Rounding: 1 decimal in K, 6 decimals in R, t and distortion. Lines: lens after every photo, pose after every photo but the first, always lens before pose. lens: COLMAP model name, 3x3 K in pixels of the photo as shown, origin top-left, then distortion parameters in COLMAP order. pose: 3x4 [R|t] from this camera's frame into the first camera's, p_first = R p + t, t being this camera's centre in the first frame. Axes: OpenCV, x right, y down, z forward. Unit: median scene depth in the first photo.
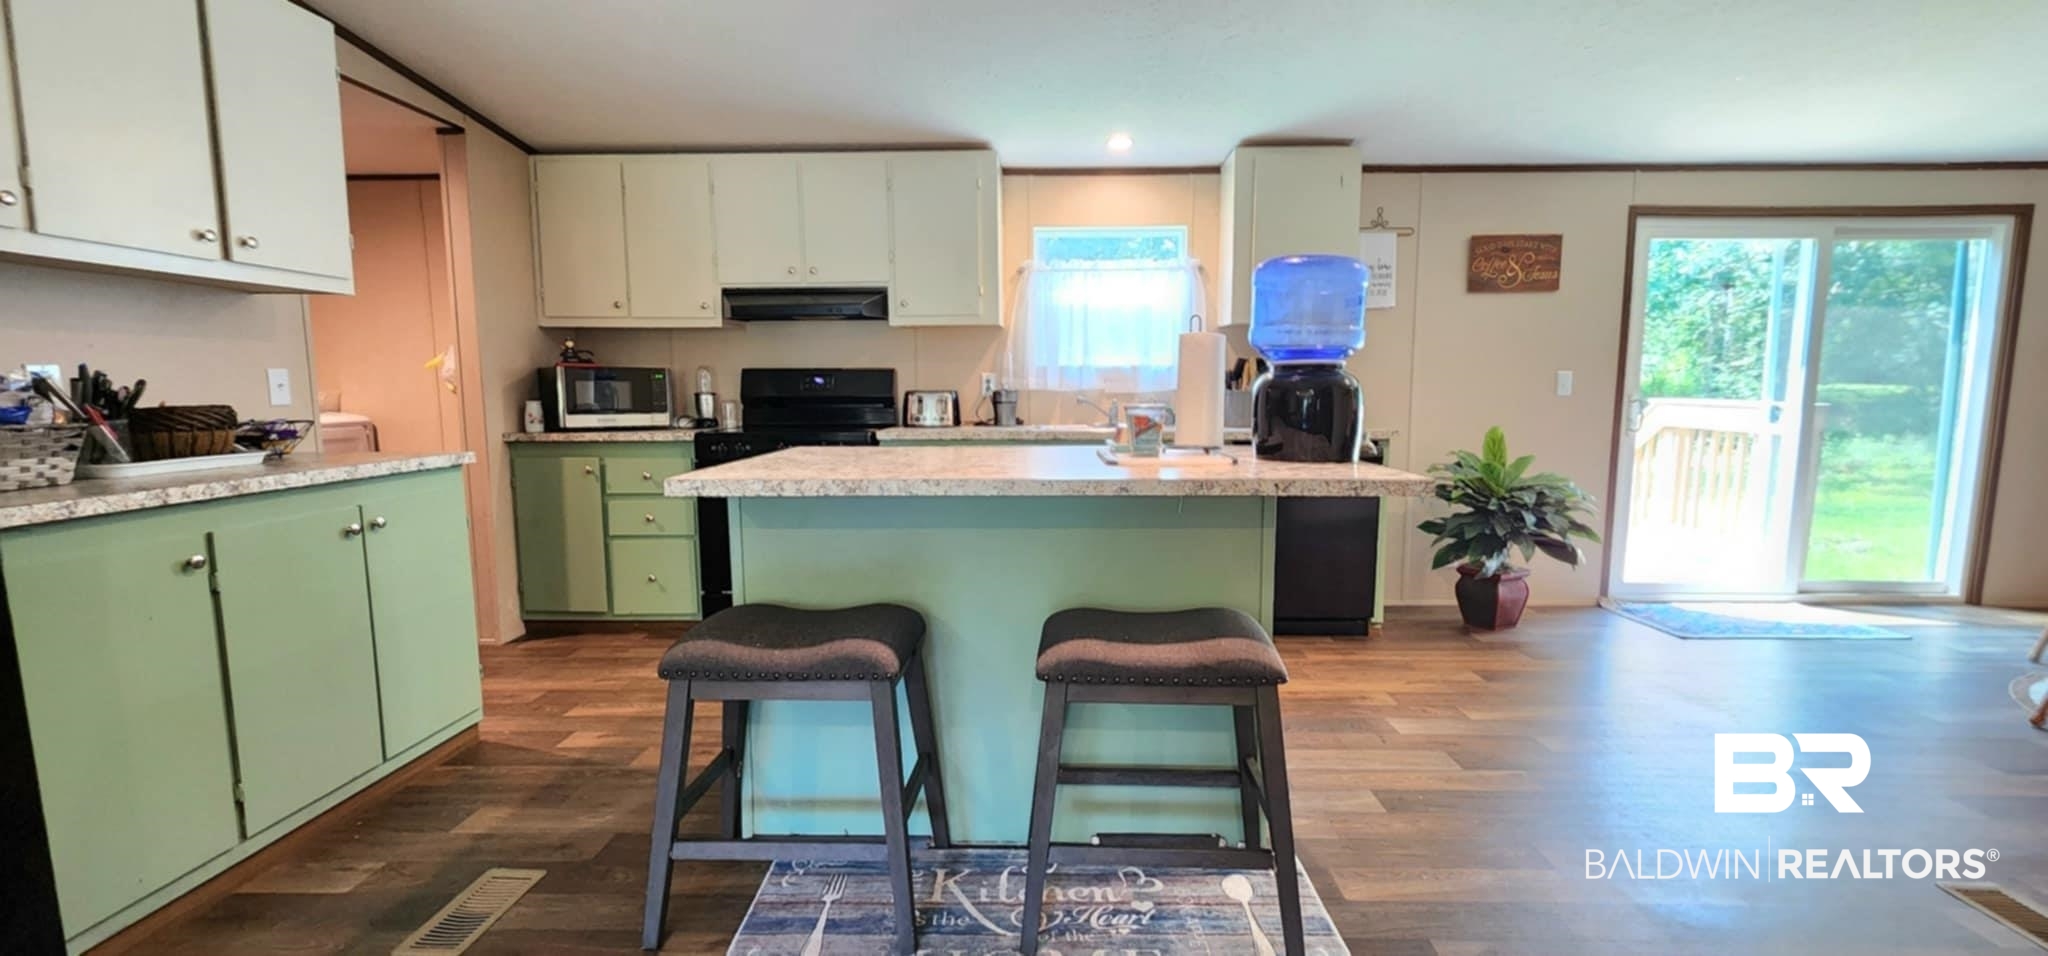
lens RADIAL K [[854.4, 0, 1024.0], [0, 854.4, 478.0], [0, 0, 1]] dist [-0.000261, -0.000113]
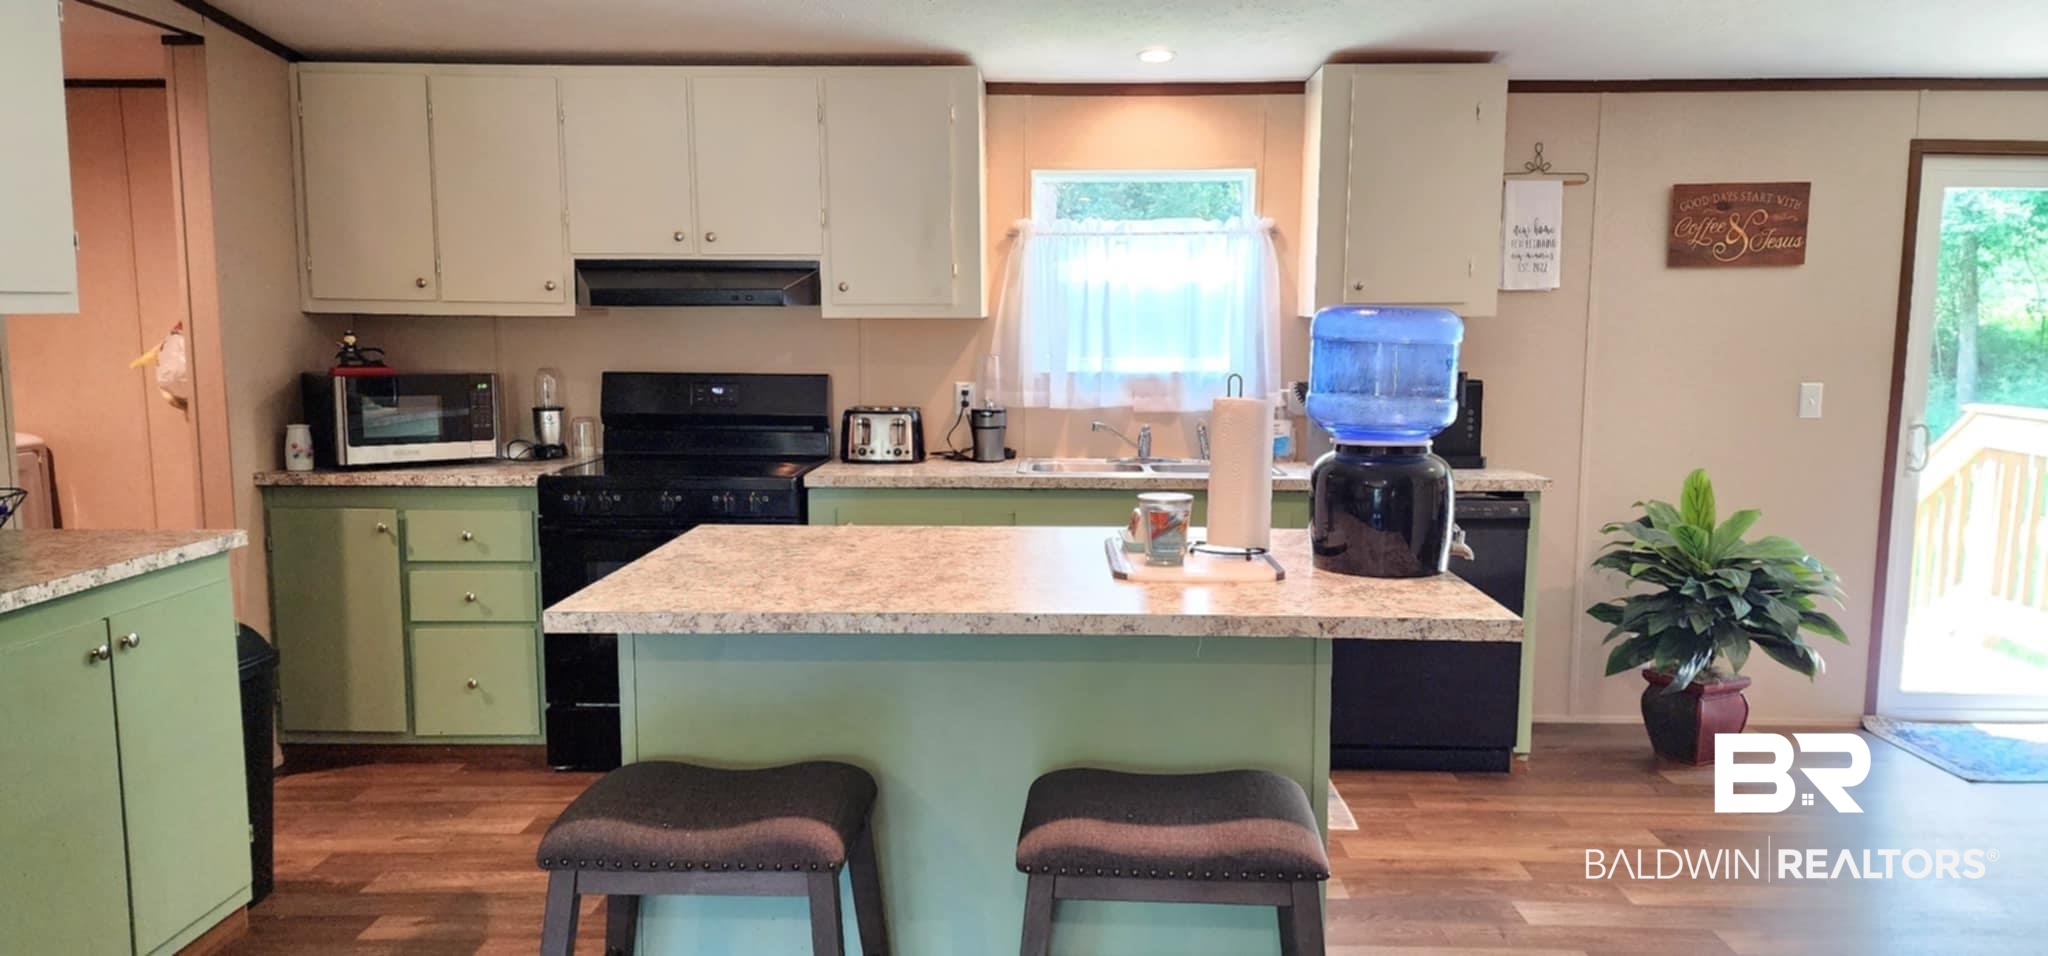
lens RADIAL K [[1390.5, 0, 1035.3], [0, 1390.5, 475.1], [0, 0, 1]] dist [0.078423, -0.083573]
pose [[0.999961, 0.006335, 0.006167, 0.009730], [-0.006397, 0.999928, 0.010152, -0.065965], [-0.006103, -0.010191, 0.999929, -0.136398]]
